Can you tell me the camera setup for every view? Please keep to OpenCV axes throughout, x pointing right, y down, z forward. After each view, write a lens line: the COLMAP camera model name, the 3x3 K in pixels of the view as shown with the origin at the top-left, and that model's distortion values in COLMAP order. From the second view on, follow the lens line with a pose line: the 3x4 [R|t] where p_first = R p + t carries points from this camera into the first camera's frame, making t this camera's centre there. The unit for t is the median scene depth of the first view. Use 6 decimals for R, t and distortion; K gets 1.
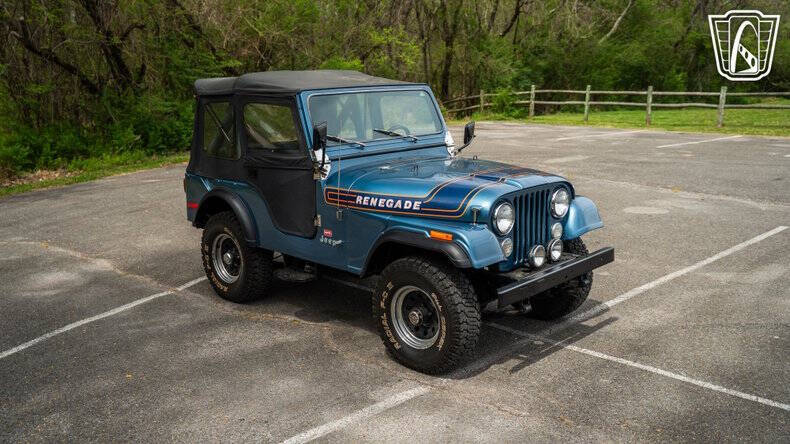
lens RADIAL K [[779.7, 0, 395.0], [0, 779.7, 222.0], [0, 0, 1]] dist [-0.061083, 0.185101]
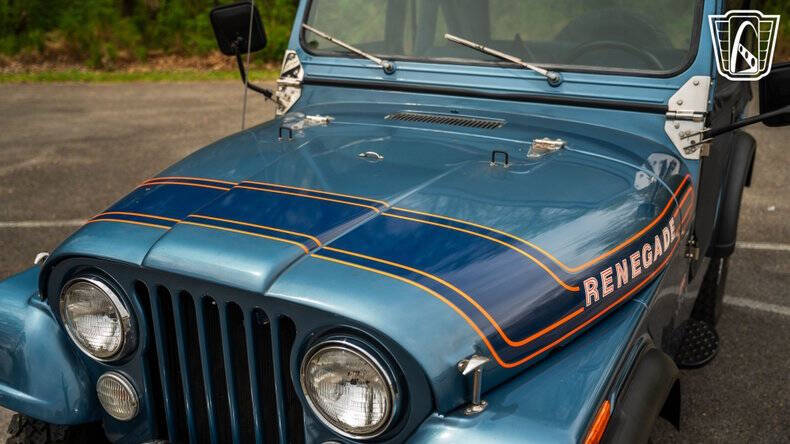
lens RADIAL K [[779.7, 0, 395.0], [0, 779.7, 222.0], [0, 0, 1]] dist [-0.061083, 0.185101]
pose [[0.256619, 0.340054, -0.904715, 0.440512], [-0.181771, 0.936339, 0.300382, -0.161278], [0.949266, 0.087368, 0.302094, 0.925658]]
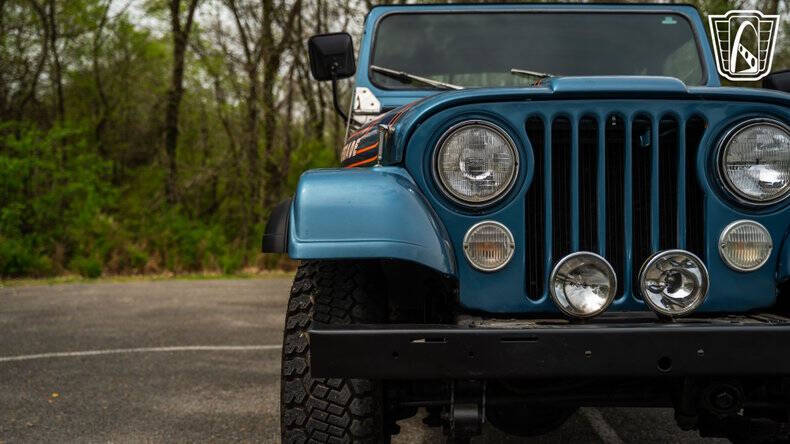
lens RADIAL K [[768.8, 0, 406.4], [0, 768.8, 230.5], [0, 0, 1]] dist [-0.013285, -0.000925]
pose [[0.667724, 0.029837, -0.743811, 0.357106], [-0.163815, 0.980592, -0.107722, 0.065045], [0.726161, 0.193776, 0.659652, 0.671314]]
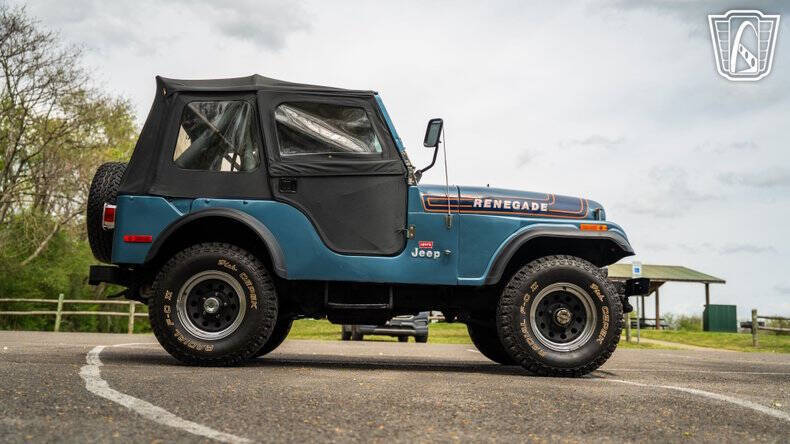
lens RADIAL K [[779.7, 0, 395.0], [0, 779.7, 222.0], [0, 0, 1]] dist [-0.061083, 0.185101]
pose [[0.683224, 0.127523, 0.718988, -0.750568], [0.116940, 0.952816, -0.280118, 0.233522], [-0.720785, 0.275462, 0.636074, 0.465473]]
